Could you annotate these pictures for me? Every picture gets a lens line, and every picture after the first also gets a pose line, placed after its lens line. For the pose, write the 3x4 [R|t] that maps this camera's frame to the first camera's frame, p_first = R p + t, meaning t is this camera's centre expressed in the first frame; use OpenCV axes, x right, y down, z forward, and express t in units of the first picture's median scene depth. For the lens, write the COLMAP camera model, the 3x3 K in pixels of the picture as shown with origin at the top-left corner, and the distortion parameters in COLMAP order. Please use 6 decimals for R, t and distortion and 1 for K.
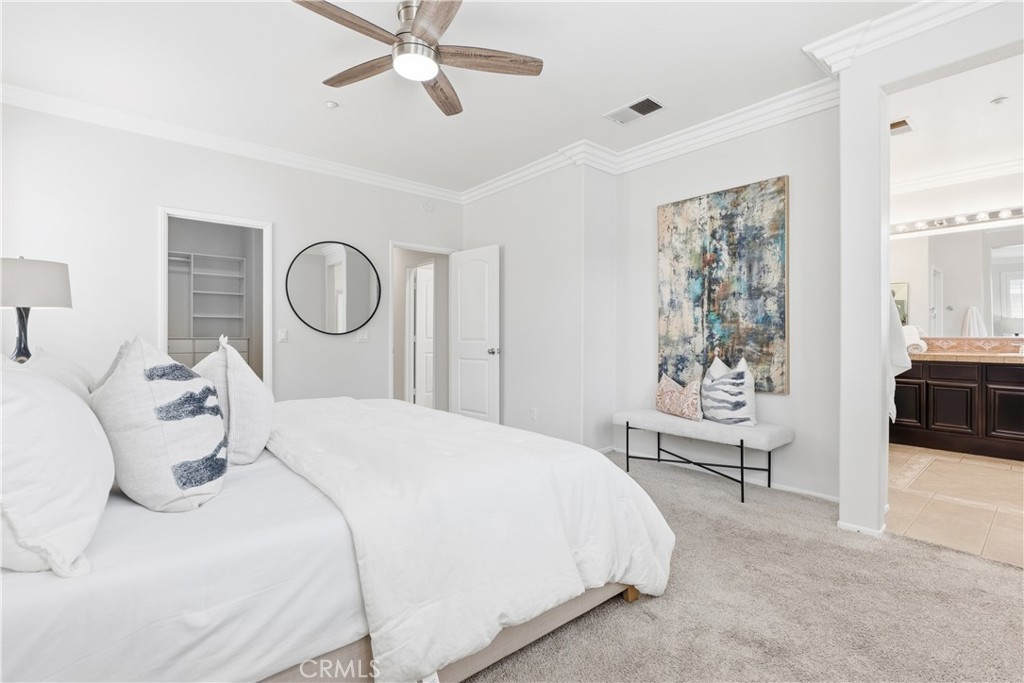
lens RADIAL K [[461.1, 0, 516.5], [0, 461.1, 338.5], [0, 0, 1]] dist [-0.006926, 0.000860]
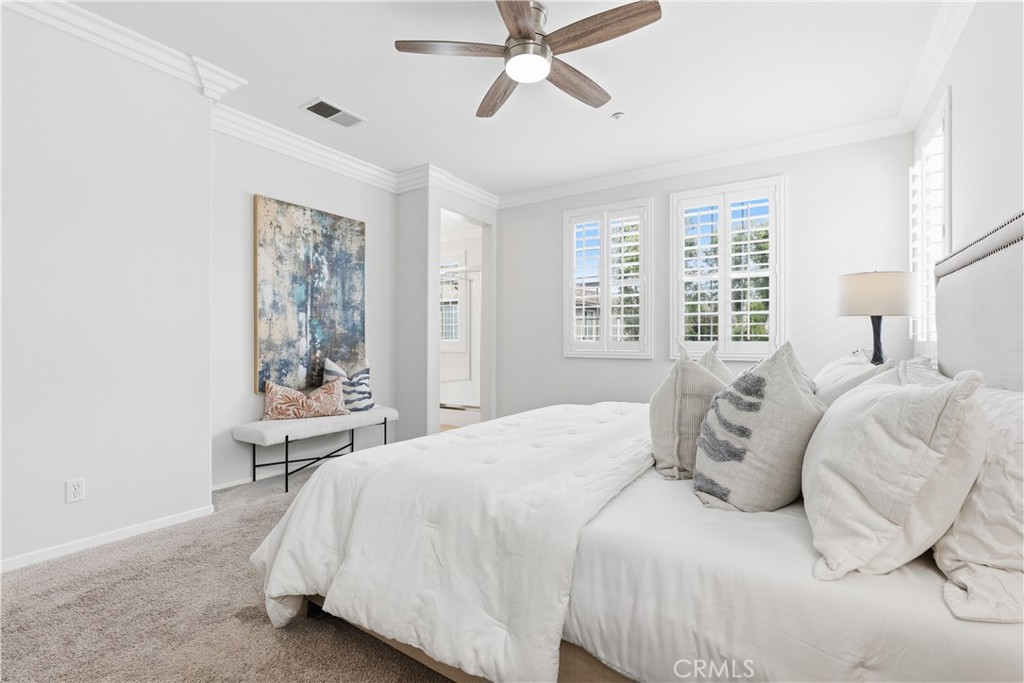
lens RADIAL K [[461.1, 0, 516.5], [0, 461.1, 338.5], [0, 0, 1]] dist [-0.006926, 0.000860]
pose [[-0.277171, 0.001823, 0.960819, -0.755898], [0.003230, 0.999994, -0.000965, -0.006170], [-0.960815, 0.002836, -0.277175, 0.840183]]
